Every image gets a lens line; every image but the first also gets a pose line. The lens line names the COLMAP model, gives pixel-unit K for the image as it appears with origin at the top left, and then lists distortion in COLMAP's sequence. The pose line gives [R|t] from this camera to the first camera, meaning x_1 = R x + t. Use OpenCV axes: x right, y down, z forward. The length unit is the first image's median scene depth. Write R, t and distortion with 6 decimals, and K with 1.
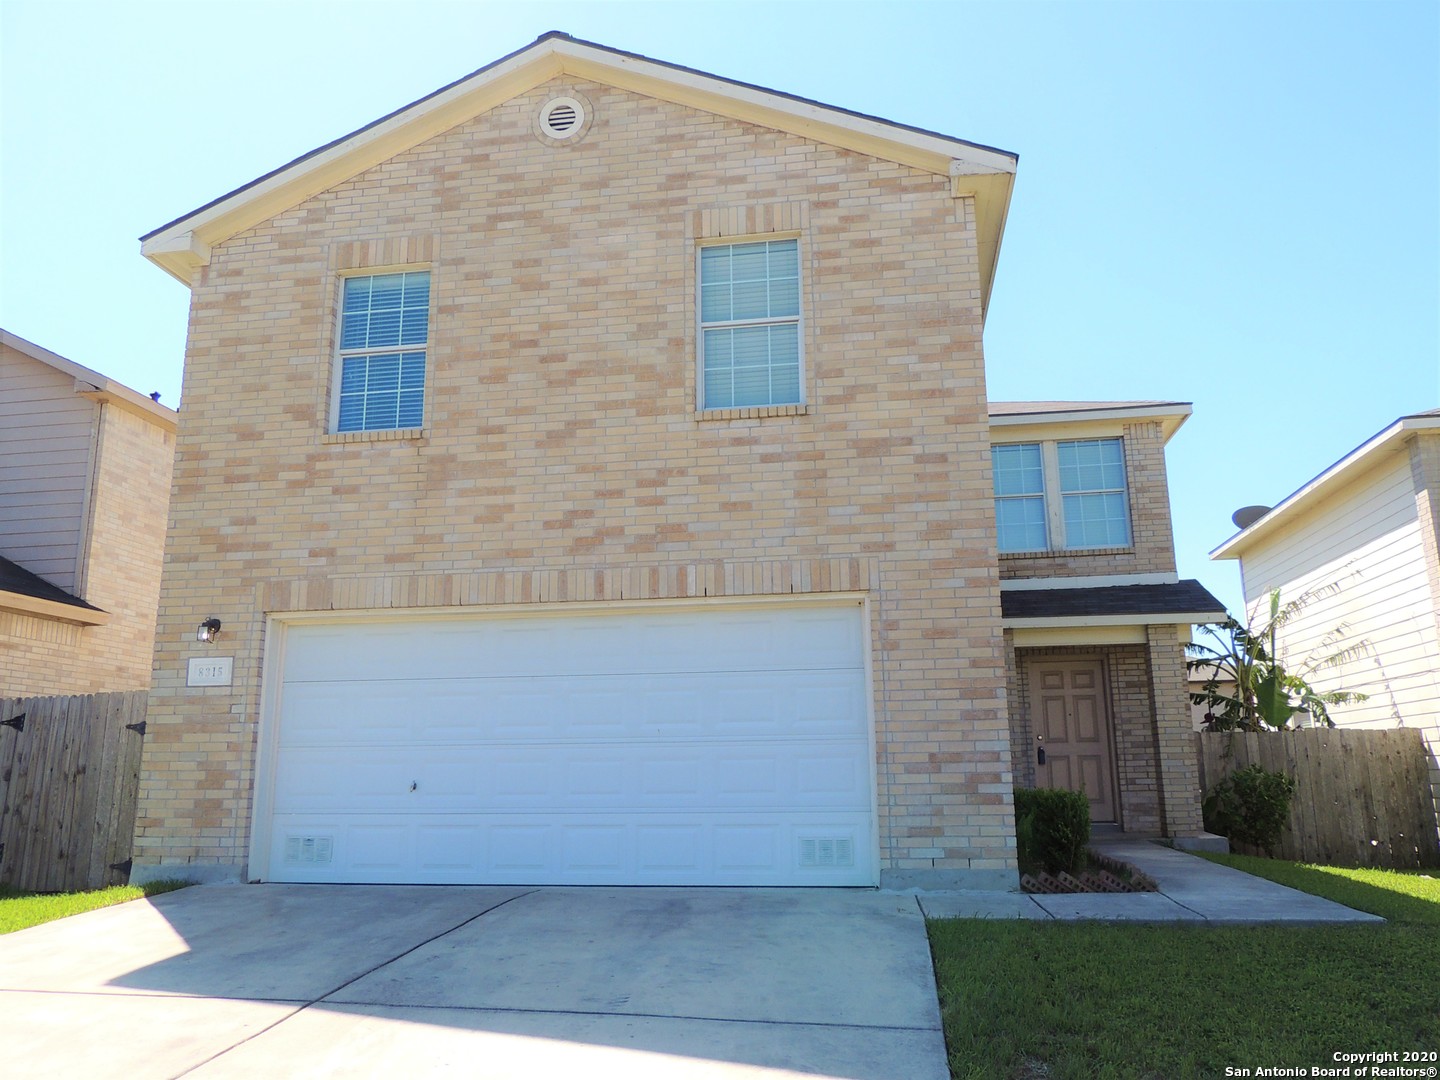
lens RADIAL K [[1029.2, 0, 727.2], [0, 1029.2, 541.4], [0, 0, 1]] dist [-0.021876, 0.005732]
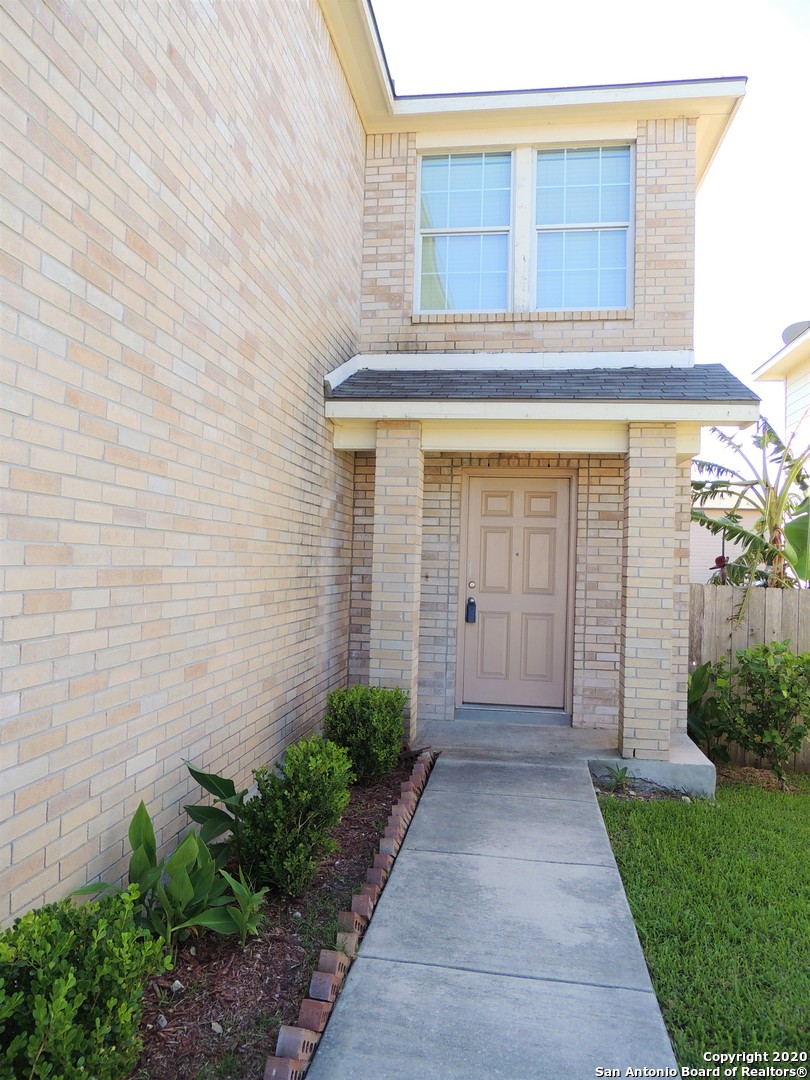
lens RADIAL K [[771.9, 0, 399.6], [0, 771.9, 528.5], [0, 0, 1]] dist [-0.021876, 0.005732]
pose [[0.999056, 0.040898, 0.014671, 0.245546], [-0.042868, 0.982859, 0.179307, 0.061479], [-0.007086, -0.179767, 0.983684, 0.490055]]
